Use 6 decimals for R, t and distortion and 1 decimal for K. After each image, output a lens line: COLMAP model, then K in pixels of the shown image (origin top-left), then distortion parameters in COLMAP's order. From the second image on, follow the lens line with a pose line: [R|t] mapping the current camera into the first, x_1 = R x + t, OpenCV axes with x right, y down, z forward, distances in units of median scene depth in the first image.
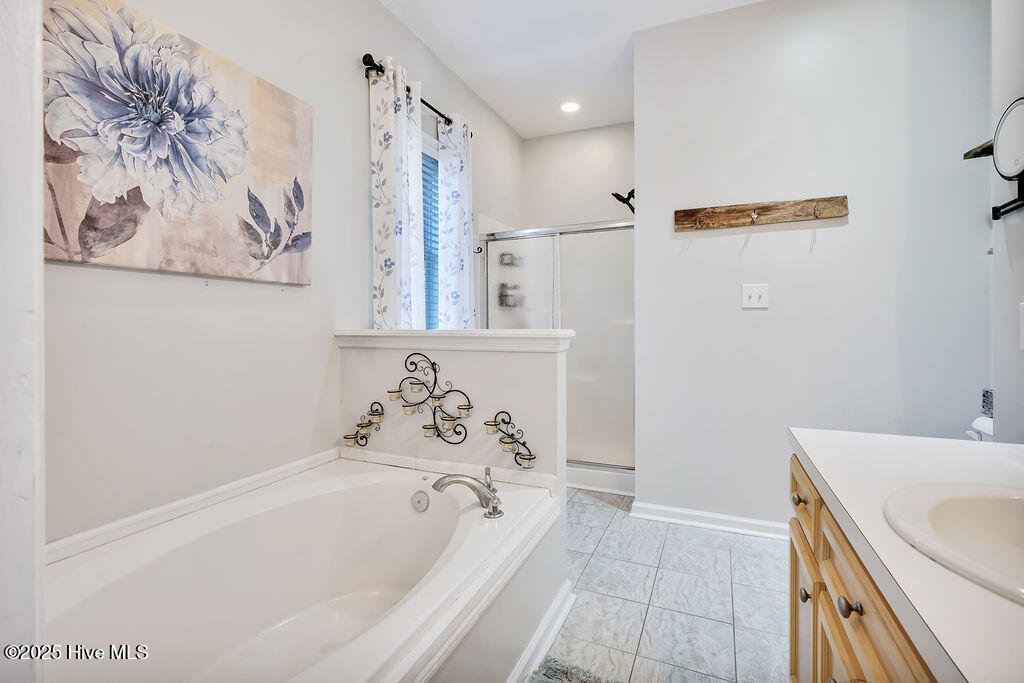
lens RADIAL K [[470.3, 0, 505.0], [0, 470.3, 324.6], [0, 0, 1]] dist [-0.001486, 0.003903]
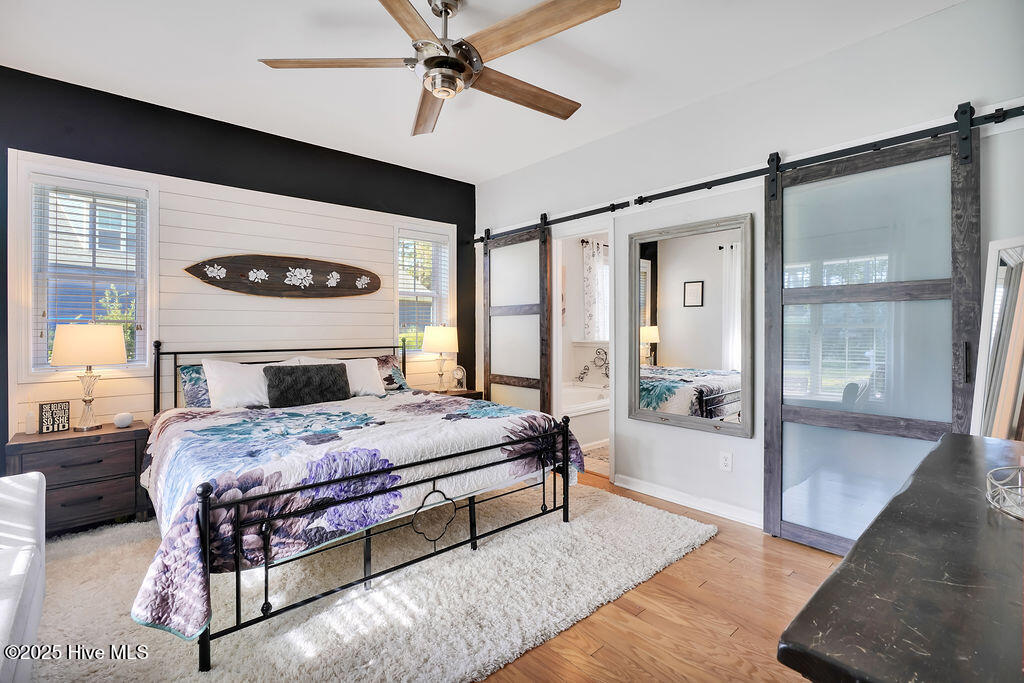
lens RADIAL K [[470.3, 0, 512.1], [0, 470.3, 336.0], [0, 0, 1]] dist [-0.001486, 0.003903]
pose [[0.917523, -0.001497, -0.397680, 0.411849], [0.003367, 0.999986, 0.004005, -0.026636], [0.397668, -0.005014, 0.917516, -1.651855]]
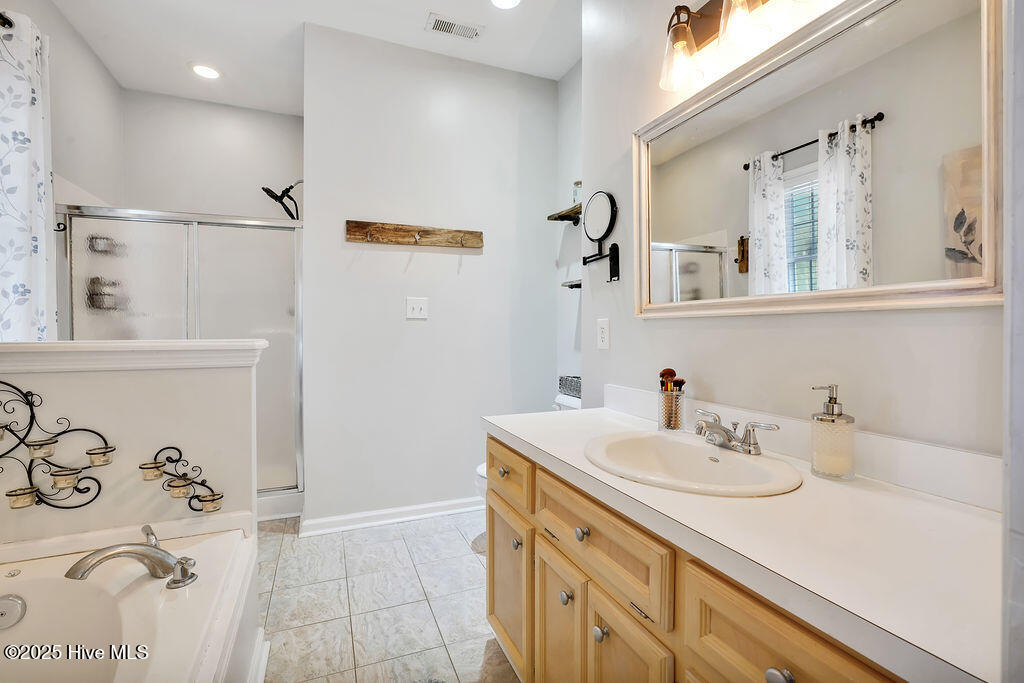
lens RADIAL K [[470.3, 0, 505.1], [0, 470.3, 337.5], [0, 0, 1]] dist [-0.001486, 0.003903]
pose [[0.699849, -0.007985, 0.714246, -0.134907], [0.002229, 0.999957, 0.008996, 0.000414], [-0.714287, -0.004704, 0.699837, 0.059660]]
